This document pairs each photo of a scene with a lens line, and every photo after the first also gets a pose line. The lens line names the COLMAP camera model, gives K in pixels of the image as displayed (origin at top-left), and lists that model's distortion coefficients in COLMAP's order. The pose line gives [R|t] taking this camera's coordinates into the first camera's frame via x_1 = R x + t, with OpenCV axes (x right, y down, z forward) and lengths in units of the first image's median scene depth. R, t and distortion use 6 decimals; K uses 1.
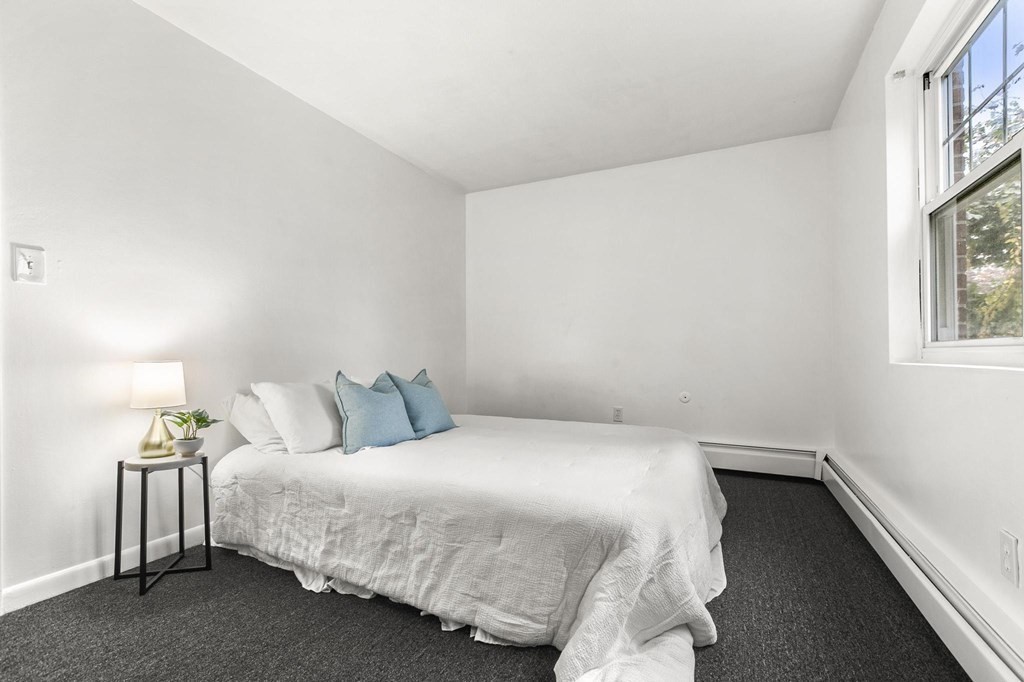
lens RADIAL K [[453.3, 0, 518.2], [0, 453.3, 349.9], [0, 0, 1]] dist [0.001706, -0.001487]
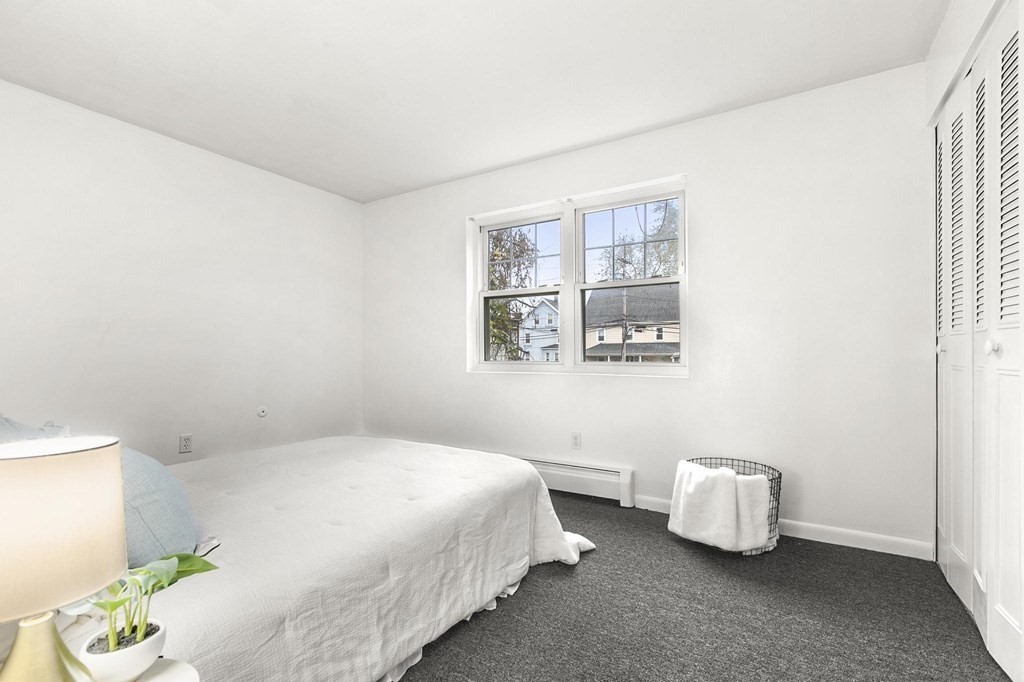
lens RADIAL K [[453.3, 0, 518.5], [0, 453.3, 340.2], [0, 0, 1]] dist [0.001706, -0.001487]
pose [[0.115484, 0.033341, 0.992750, -1.206388], [-0.006391, 0.999441, -0.032822, -0.050110], [-0.993289, -0.002554, 0.115633, 0.699061]]
